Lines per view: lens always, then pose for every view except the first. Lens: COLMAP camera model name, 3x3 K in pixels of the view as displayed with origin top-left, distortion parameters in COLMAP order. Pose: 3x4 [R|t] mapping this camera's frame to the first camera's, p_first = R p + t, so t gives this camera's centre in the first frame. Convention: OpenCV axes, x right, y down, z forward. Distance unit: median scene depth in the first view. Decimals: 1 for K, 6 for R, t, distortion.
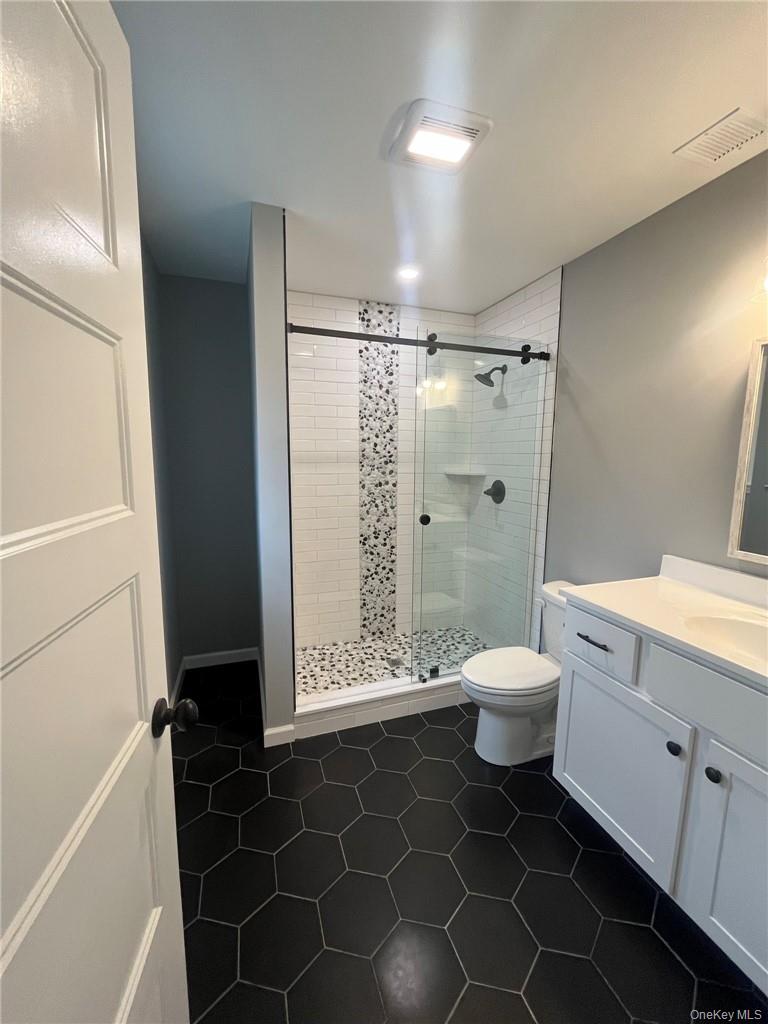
lens RADIAL K [[416.2, 0, 383.5], [0, 416.2, 515.5], [0, 0, 1]] dist [-0.001893, -0.000609]
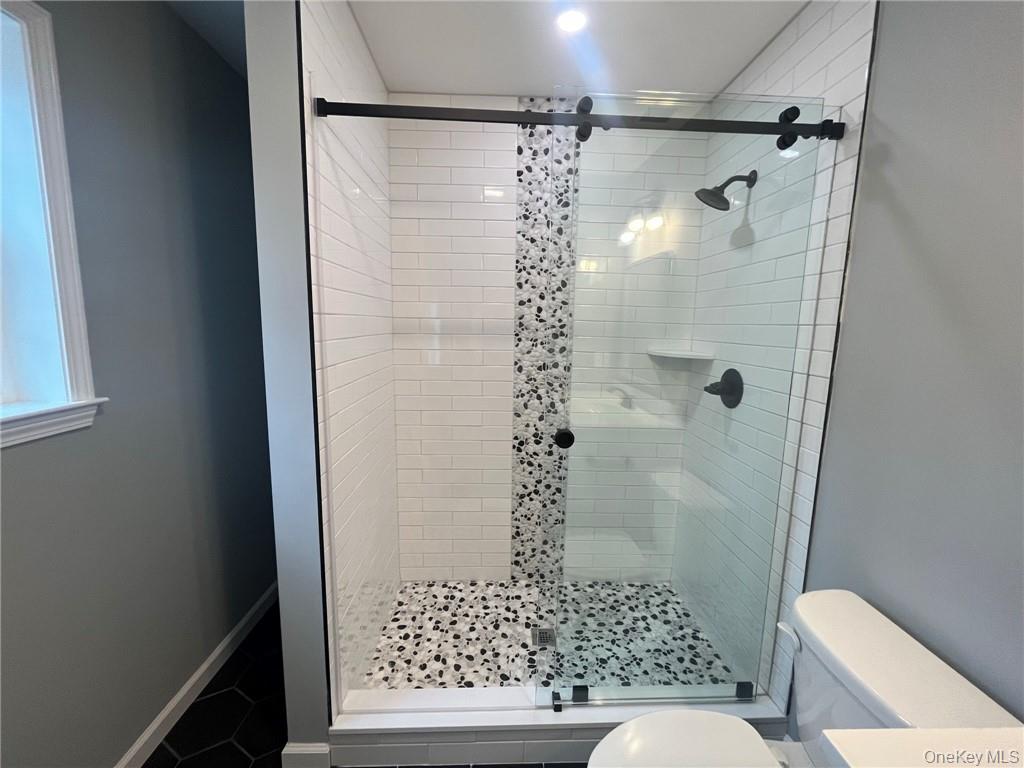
lens RADIAL K [[416.2, 0, 510.3], [0, 416.2, 383.9], [0, 0, 1]] dist [-0.001893, -0.000609]
pose [[0.954245, 0.054643, -0.293991, 0.146215], [-0.056036, 0.998422, 0.003688, -0.047443], [0.293728, 0.012955, 0.955801, 0.333331]]
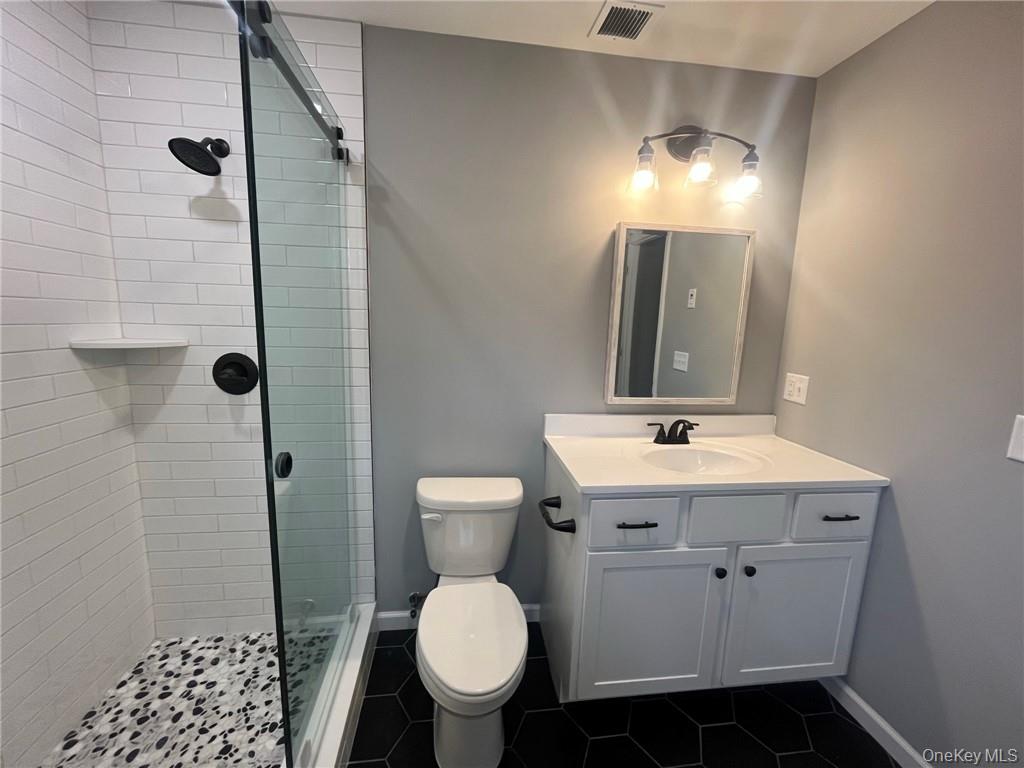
lens RADIAL K [[416.2, 0, 513.1], [0, 416.2, 382.4], [0, 0, 1]] dist [-0.001893, -0.000609]
pose [[0.204778, -0.161326, 0.965422, -0.189648], [0.112283, 0.983684, 0.140561, -0.081625], [-0.972347, 0.079617, 0.219551, 0.508126]]
